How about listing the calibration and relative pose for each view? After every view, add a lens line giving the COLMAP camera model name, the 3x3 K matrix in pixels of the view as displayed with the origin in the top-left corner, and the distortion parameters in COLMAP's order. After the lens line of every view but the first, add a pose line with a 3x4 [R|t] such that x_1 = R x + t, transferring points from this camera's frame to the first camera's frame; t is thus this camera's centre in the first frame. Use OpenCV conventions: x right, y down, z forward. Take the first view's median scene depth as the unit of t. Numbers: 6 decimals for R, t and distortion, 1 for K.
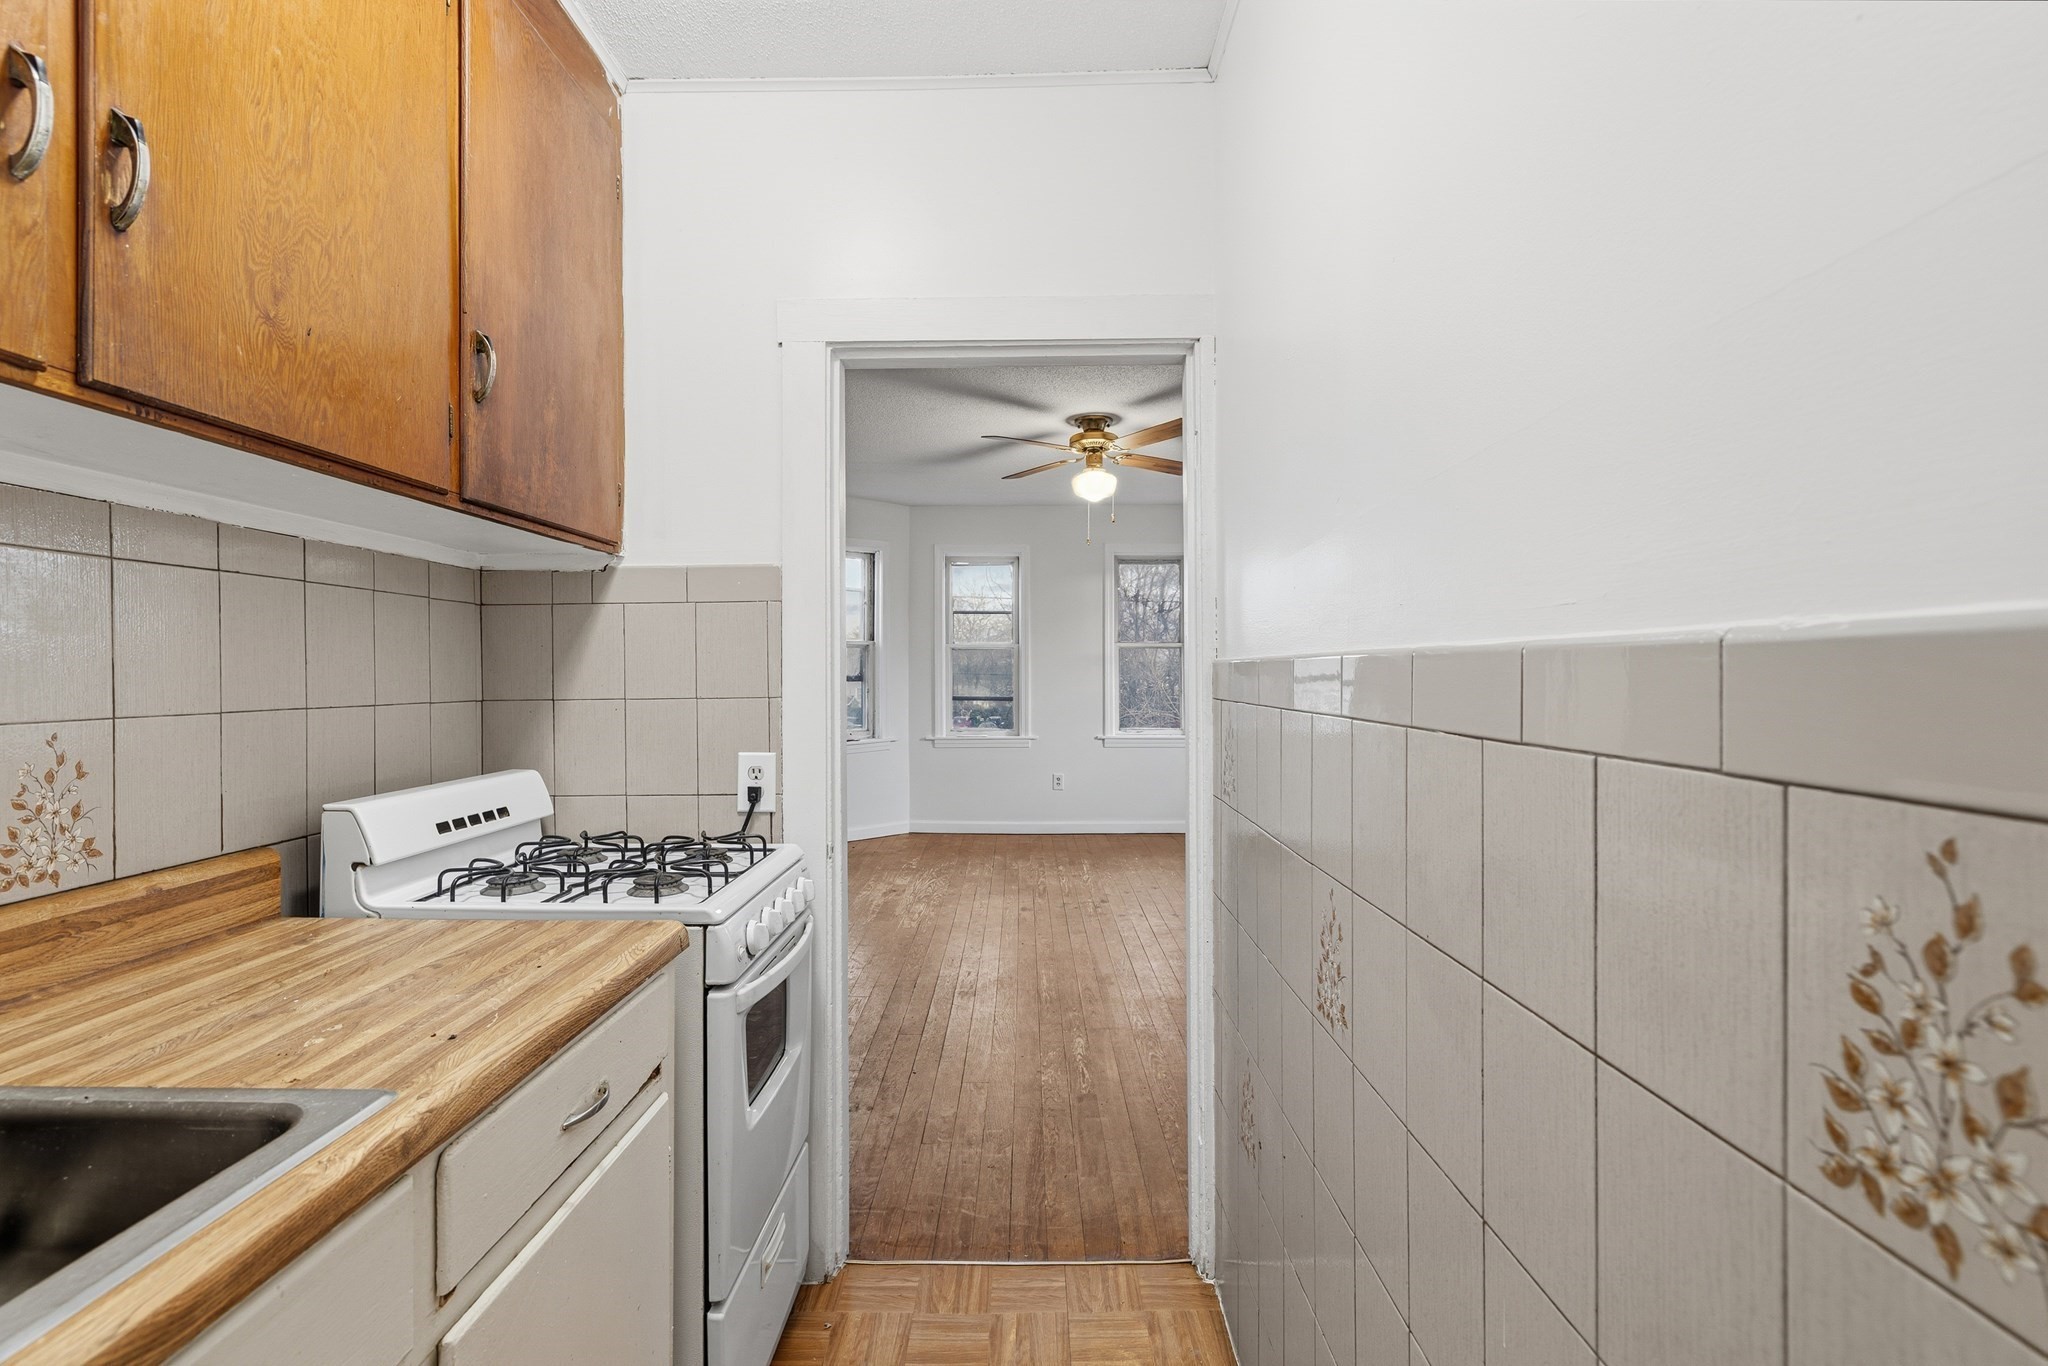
lens RADIAL K [[905.9, 0, 1020.3], [0, 905.9, 678.0], [0, 0, 1]] dist [0.000009, 0.000052]
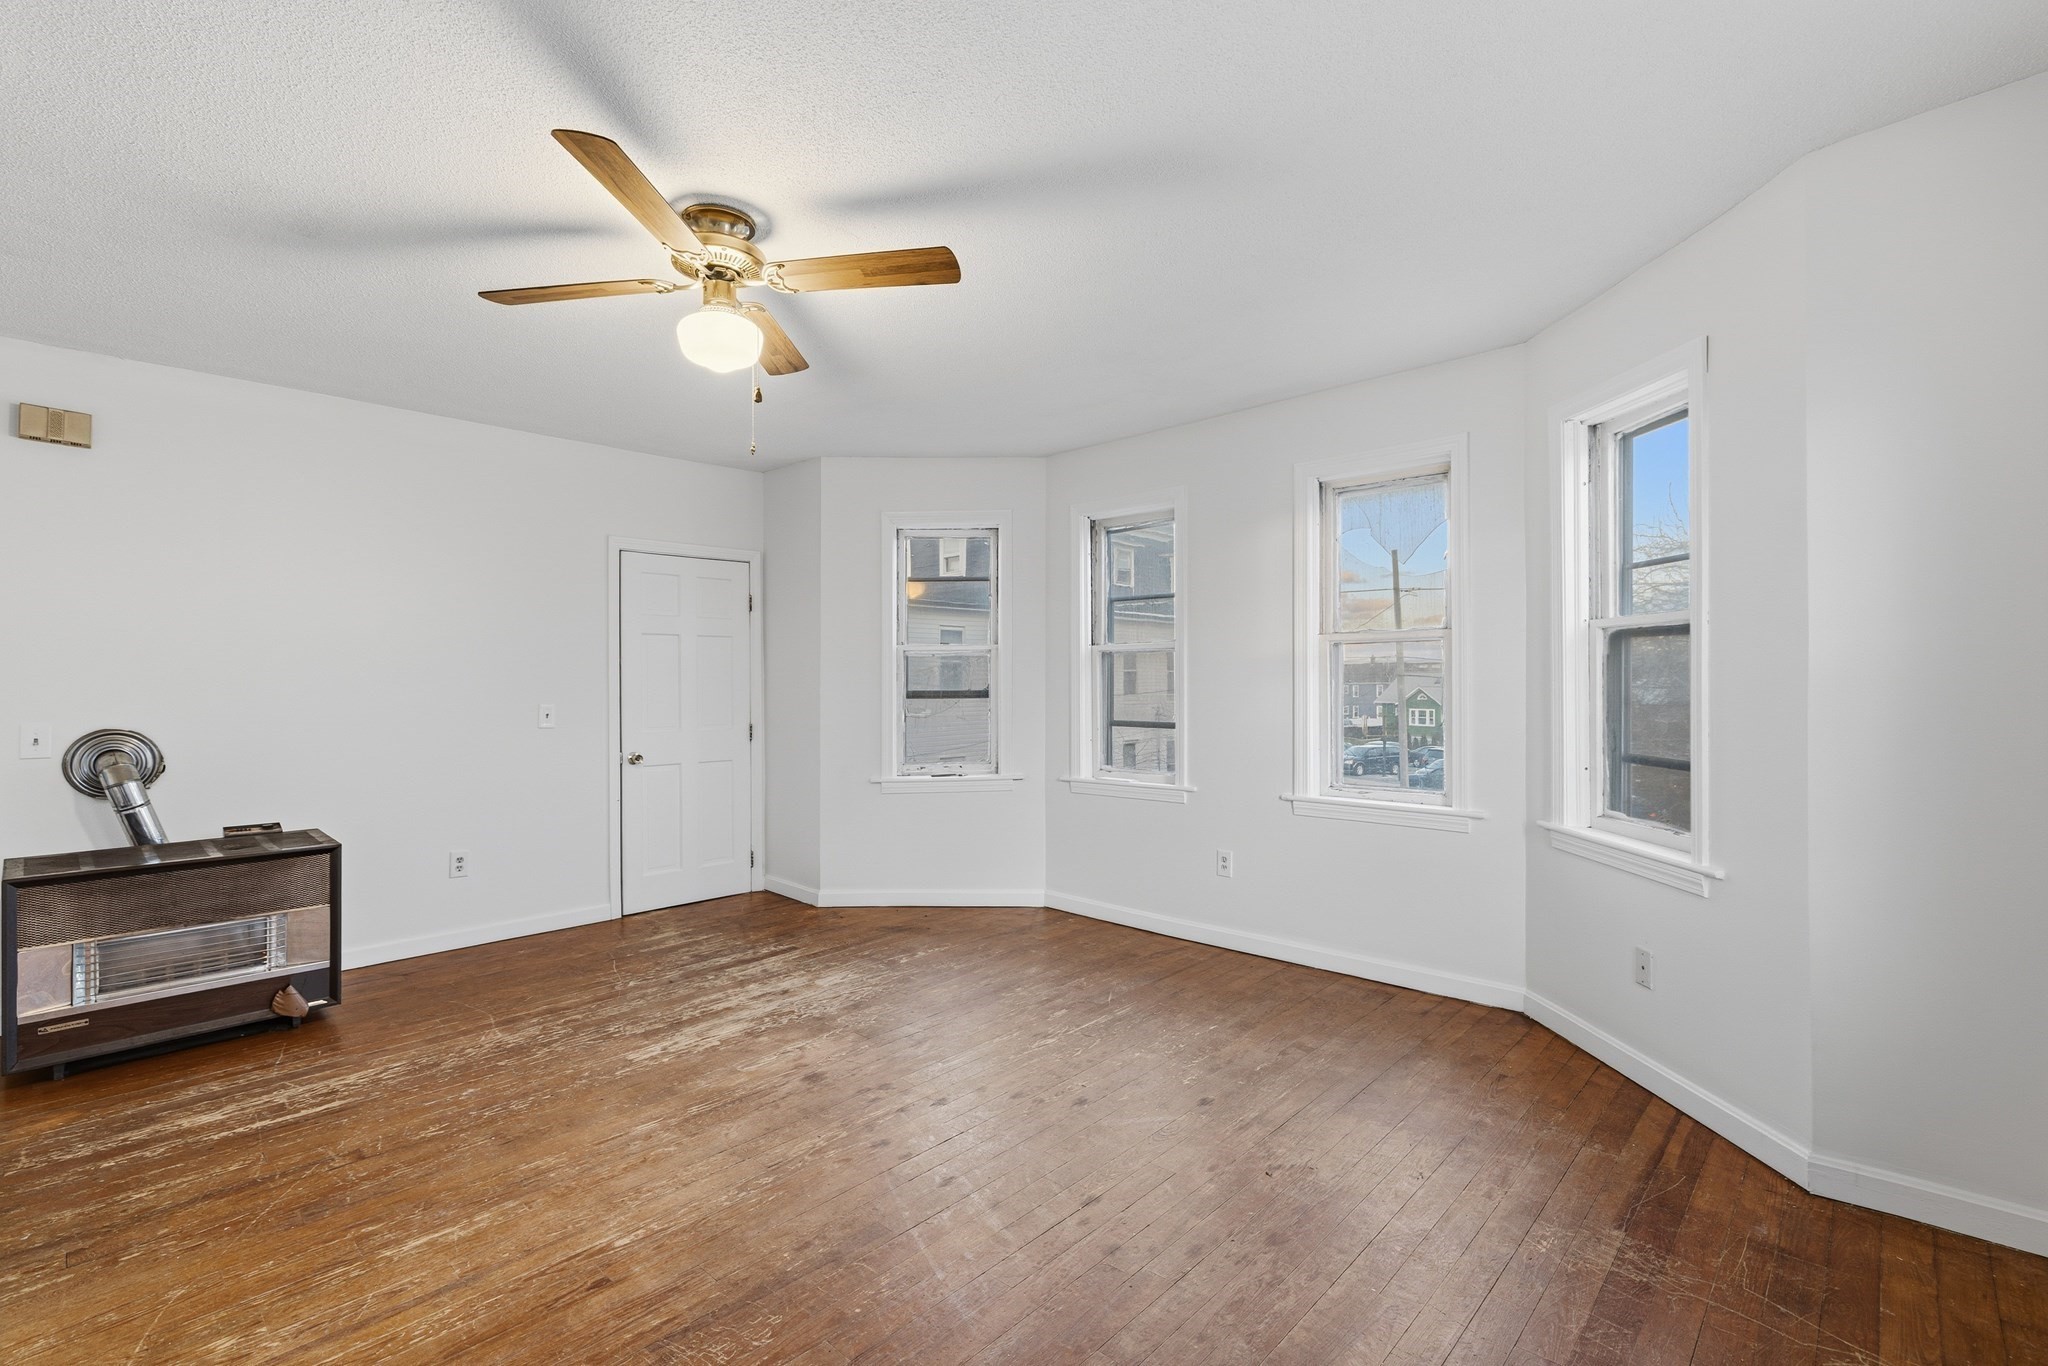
lens RADIAL K [[916.8, 0, 1033.3], [0, 916.8, 688.6], [0, 0, 1]] dist [0.001353, 0.000242]
pose [[0.732509, 0.001460, -0.680755, 0.447416], [-0.002861, 0.999995, -0.000933, -0.004306], [0.680751, 0.002631, 0.732510, 0.547037]]
